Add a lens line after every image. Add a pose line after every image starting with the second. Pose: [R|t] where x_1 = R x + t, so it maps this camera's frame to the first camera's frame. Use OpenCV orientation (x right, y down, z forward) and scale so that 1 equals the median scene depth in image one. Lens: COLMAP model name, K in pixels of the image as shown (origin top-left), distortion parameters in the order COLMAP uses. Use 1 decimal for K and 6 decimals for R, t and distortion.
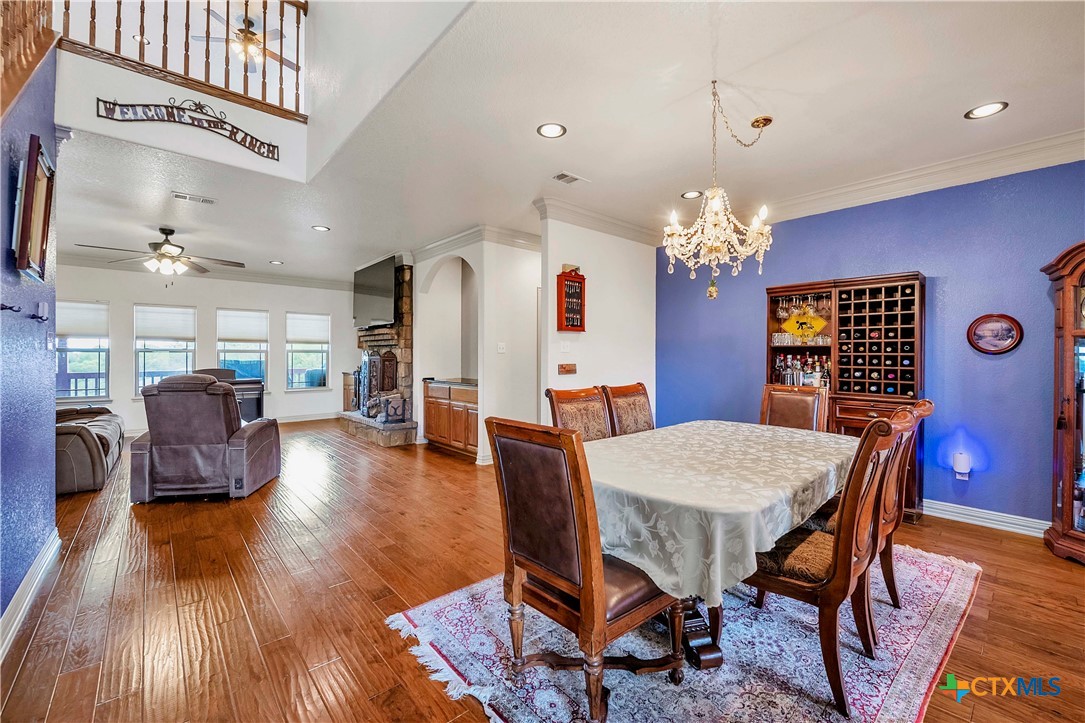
lens RADIAL K [[437.2, 0, 546.2], [0, 437.2, 353.2], [0, 0, 1]] dist [0.000133, 0.000050]
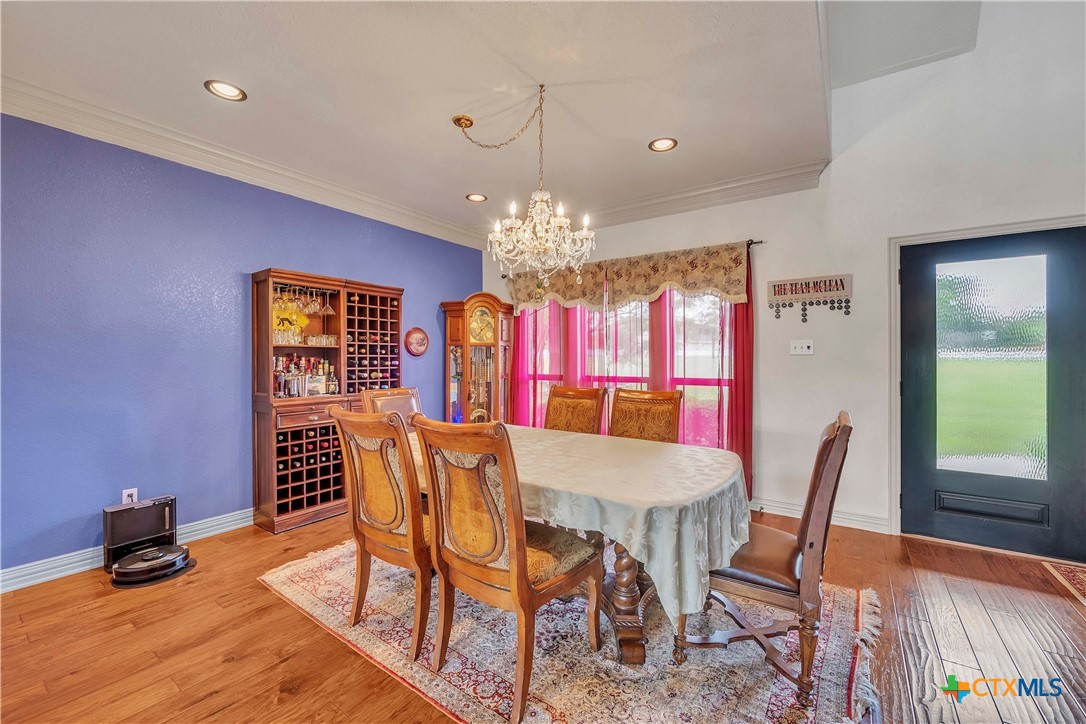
lens RADIAL K [[437.6, 0, 546.7], [0, 437.6, 353.7], [0, 0, 1]] dist [0.000133, 0.000050]
pose [[-0.251244, 0.001276, 0.967923, -0.402568], [-0.002228, 0.999996, -0.001896, -0.002061], [-0.967921, -0.002633, -0.251240, 0.818243]]
